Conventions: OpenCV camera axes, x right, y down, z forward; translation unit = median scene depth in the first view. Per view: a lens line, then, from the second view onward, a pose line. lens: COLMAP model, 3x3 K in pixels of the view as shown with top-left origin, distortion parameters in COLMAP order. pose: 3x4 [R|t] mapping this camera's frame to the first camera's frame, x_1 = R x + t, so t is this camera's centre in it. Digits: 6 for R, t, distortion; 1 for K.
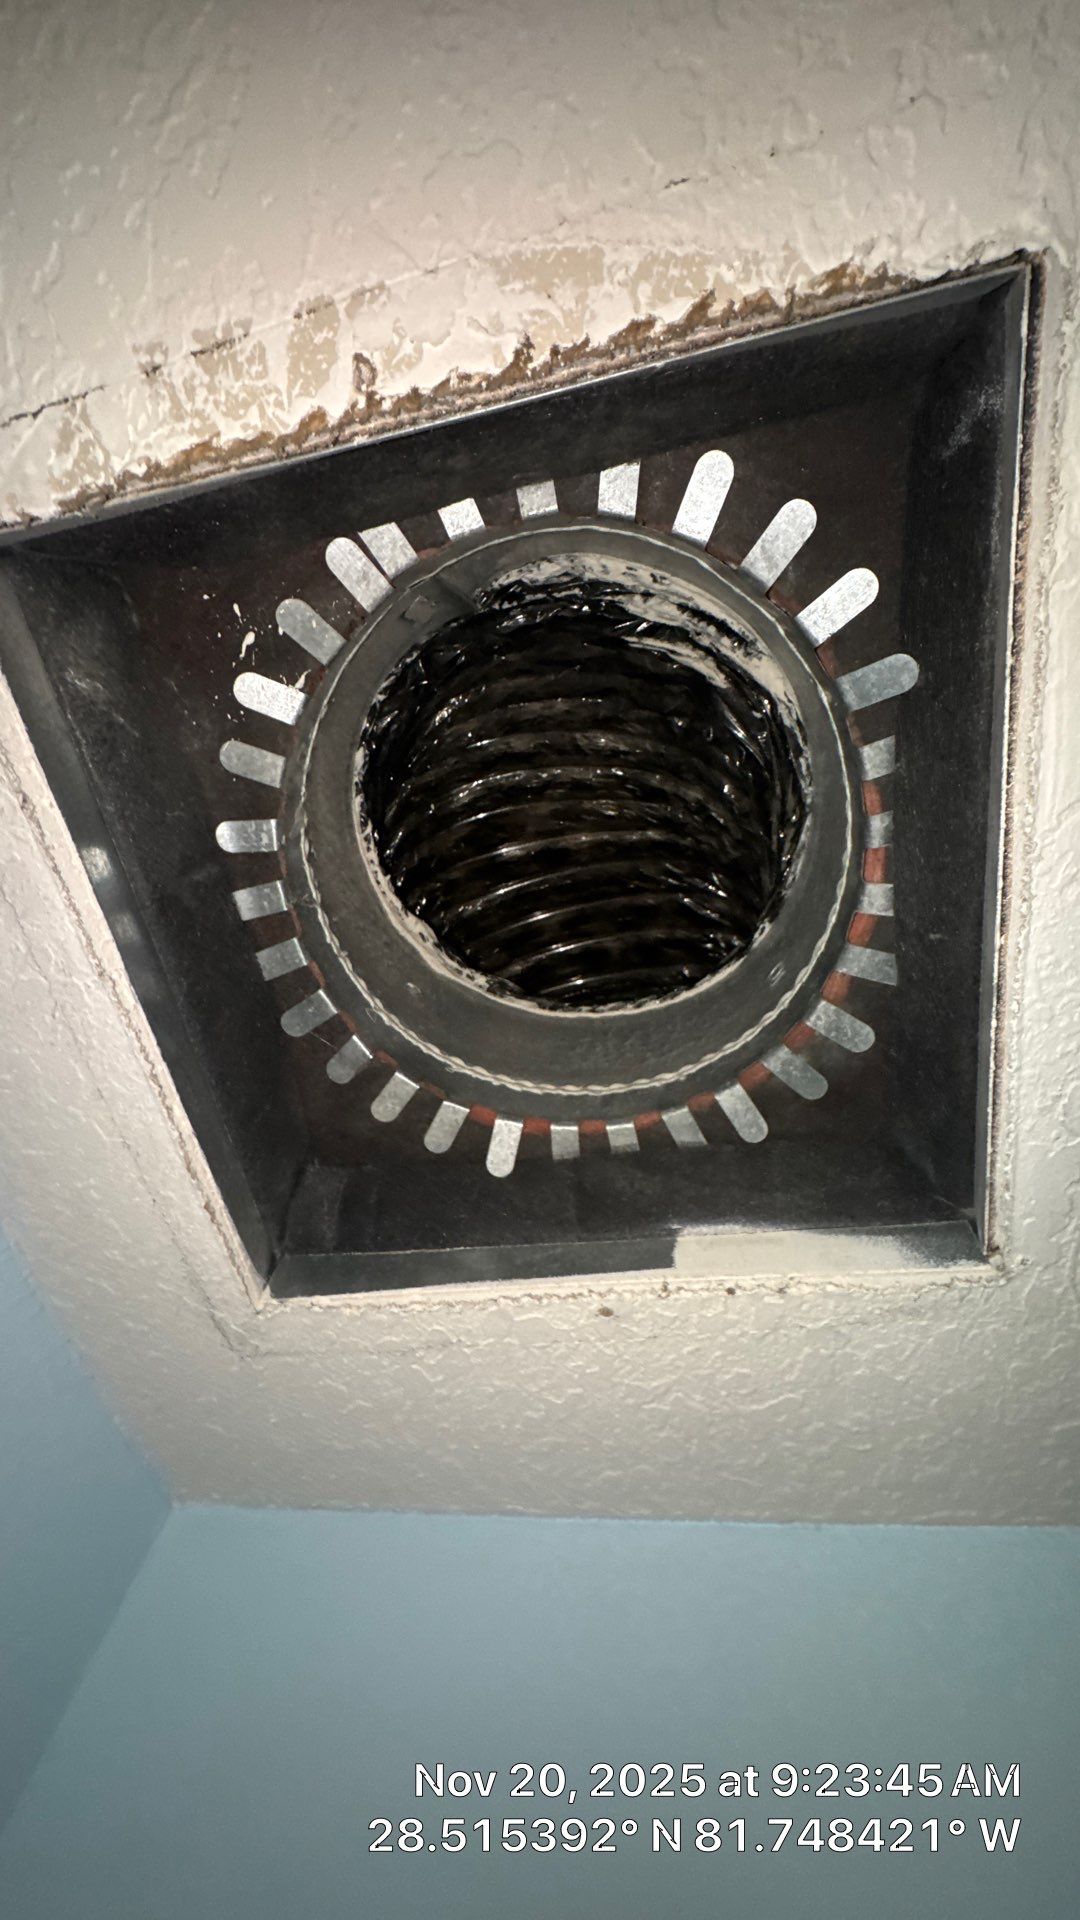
lens RADIAL K [[768.6, 0, 552.6], [0, 768.6, 965.1], [0, 0, 1]] dist [-0.004691, 0.000117]
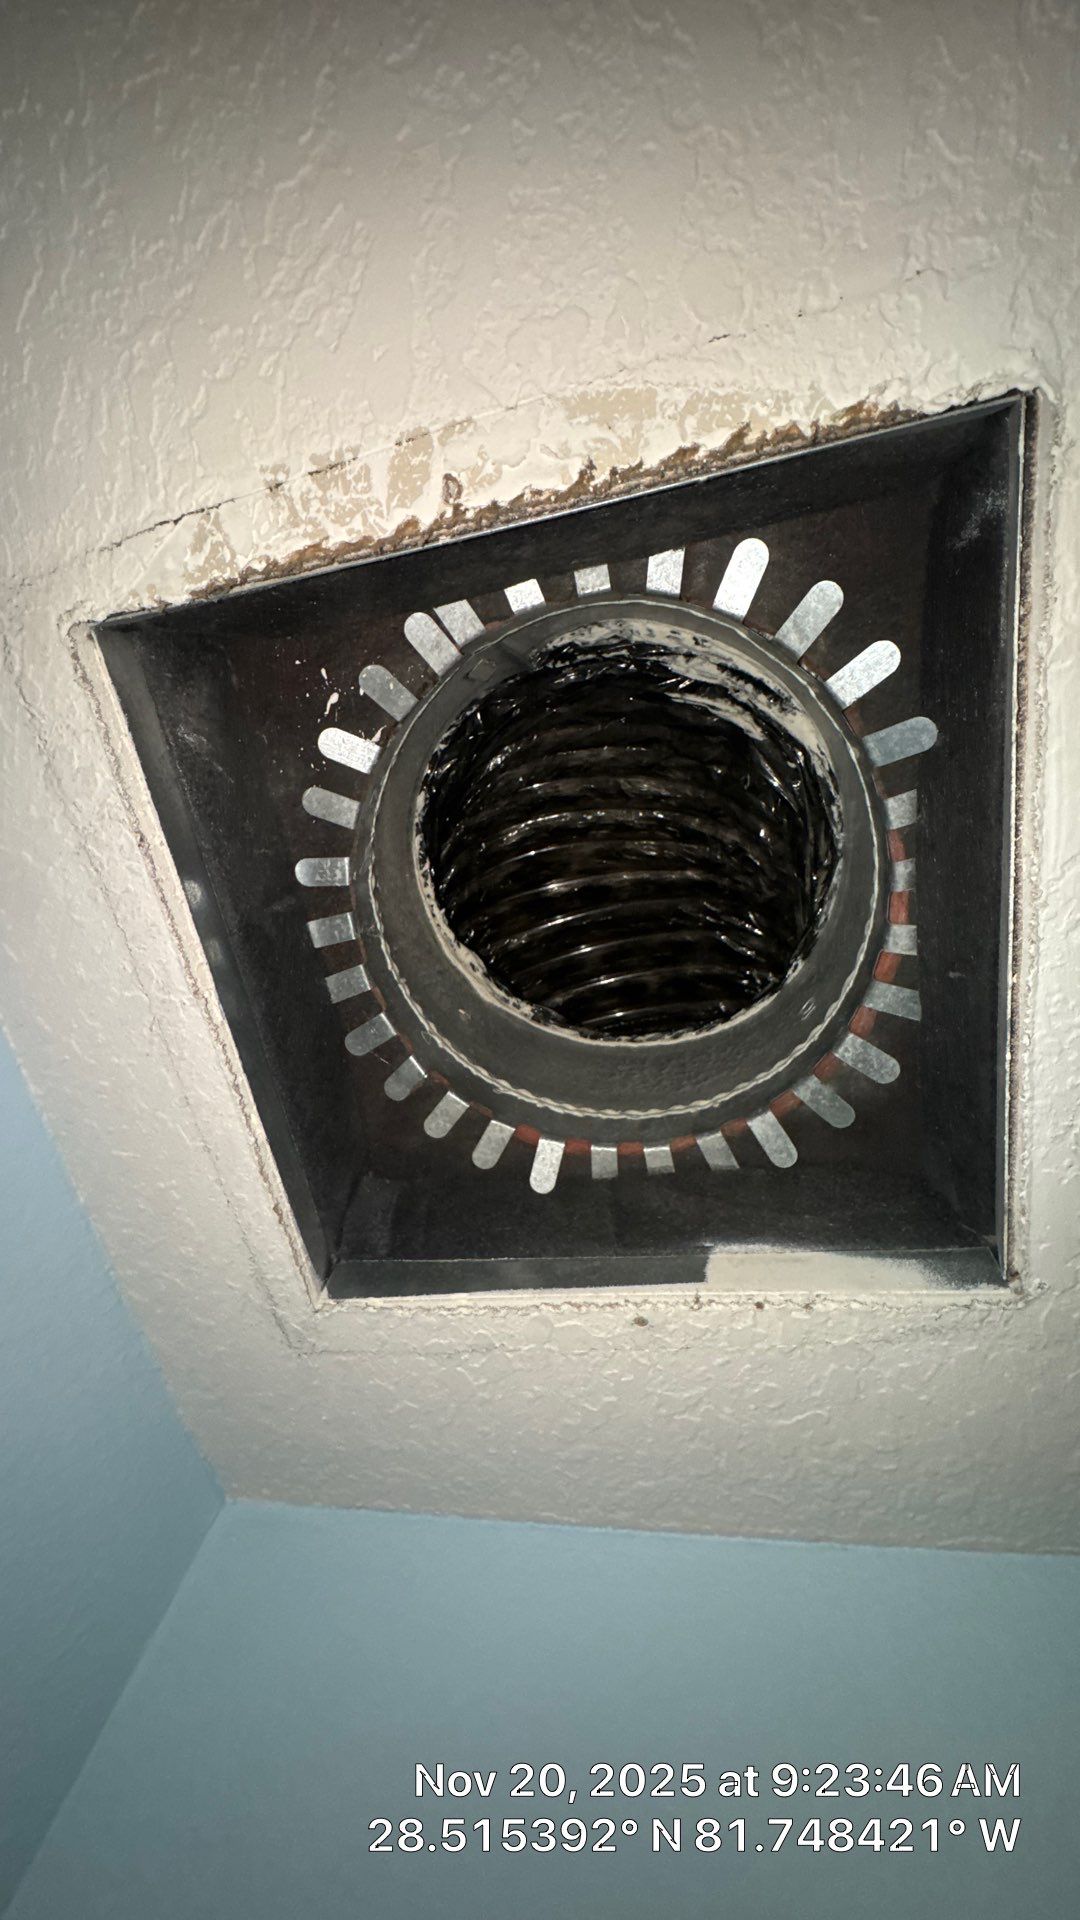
lens RADIAL K [[768.6, 0, 555.1], [0, 768.6, 962.2], [0, 0, 1]] dist [-0.004691, 0.000117]
pose [[0.998791, 0.020050, -0.044891, -0.012159], [-0.022215, 0.998587, -0.048277, 0.009108], [0.043860, 0.049216, 0.997825, -0.094958]]
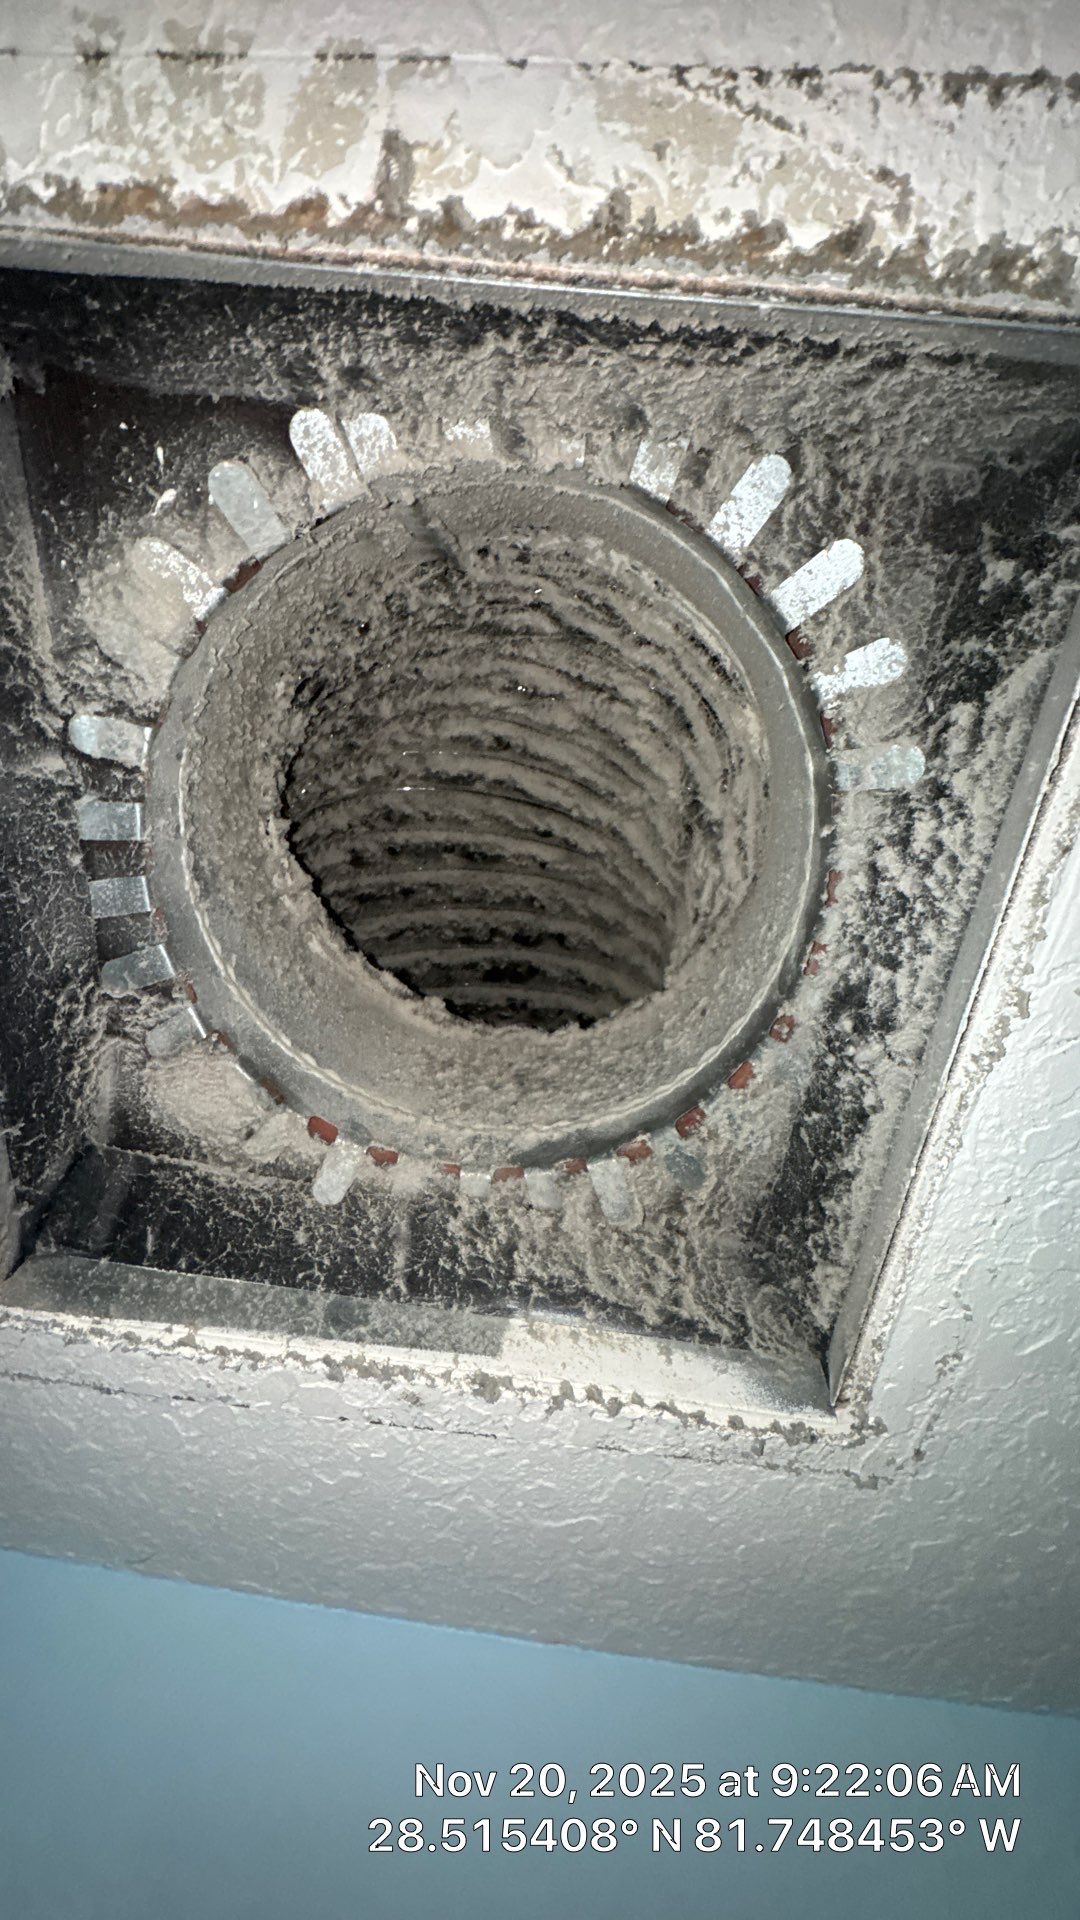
lens RADIAL K [[768.6, 0, 546.1], [0, 768.6, 972.8], [0, 0, 1]] dist [-0.004691, 0.000117]
pose [[0.961274, 0.236310, 0.141812, -0.018114], [-0.237889, 0.971274, -0.005959, -0.038051], [-0.139146, -0.028007, 0.989876, 0.155107]]
